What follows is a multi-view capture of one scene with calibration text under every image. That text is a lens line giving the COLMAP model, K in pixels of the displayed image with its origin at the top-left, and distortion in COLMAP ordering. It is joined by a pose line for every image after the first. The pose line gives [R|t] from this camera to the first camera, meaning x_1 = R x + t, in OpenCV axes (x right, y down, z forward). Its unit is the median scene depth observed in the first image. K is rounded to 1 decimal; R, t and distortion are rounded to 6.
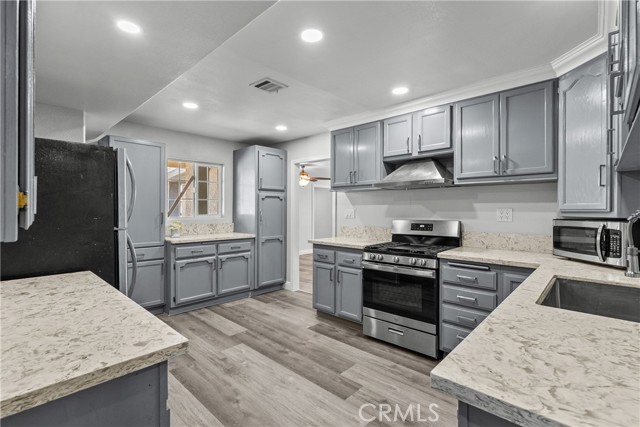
lens RADIAL K [[295.7, 0, 316.1], [0, 295.7, 208.8], [0, 0, 1]] dist [0.000396, 0.000478]
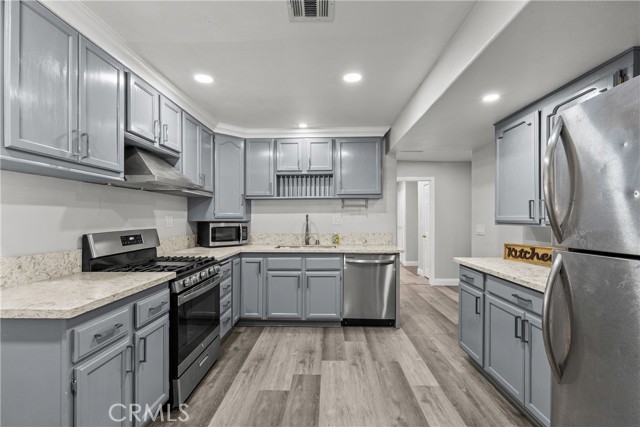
lens RADIAL K [[295.8, 0, 318.3], [0, 295.8, 217.4], [0, 0, 1]] dist [-0.001671, 0.000524]
pose [[-0.664014, -0.001426, 0.747719, -0.449230], [-0.004598, 0.999987, -0.002177, 0.004804], [-0.747706, -0.004884, -0.664012, 1.021114]]
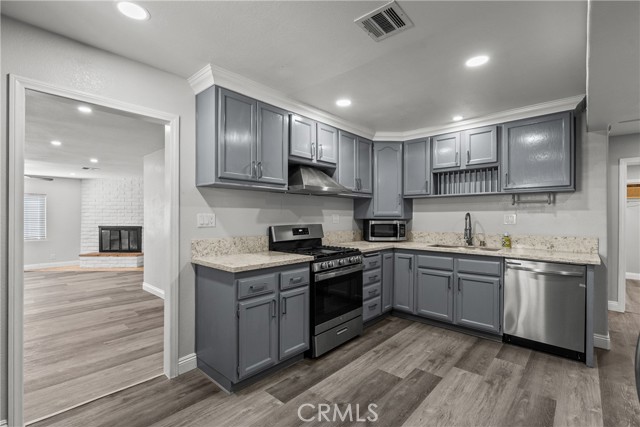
lens RADIAL K [[292.4, 0, 317.3], [0, 292.4, 217.1], [0, 0, 1]] dist [-0.001805, 0.000987]
pose [[-0.017109, -0.007316, 0.999827, -0.590186], [-0.008201, 0.999941, 0.007177, 0.003769], [-0.999820, -0.008077, -0.017168, 0.858652]]
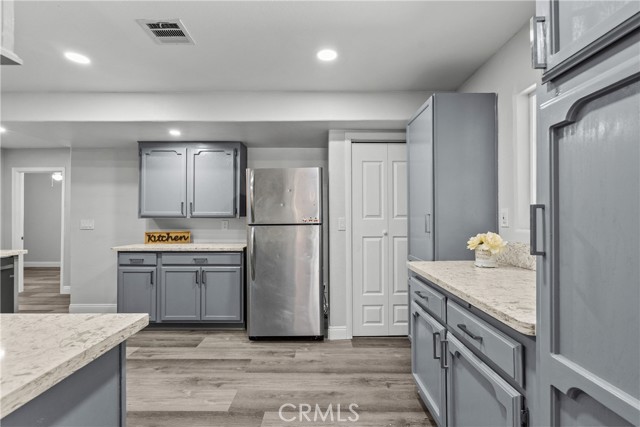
lens RADIAL K [[290.8, 0, 320.2], [0, 290.8, 215.0], [0, 0, 1]] dist [-0.001544, 0.000097]
pose [[-0.725448, -0.009848, -0.688206, 0.040545], [0.000638, 0.999888, -0.014980, 0.022679], [0.688276, -0.011306, -0.725360, 1.301058]]
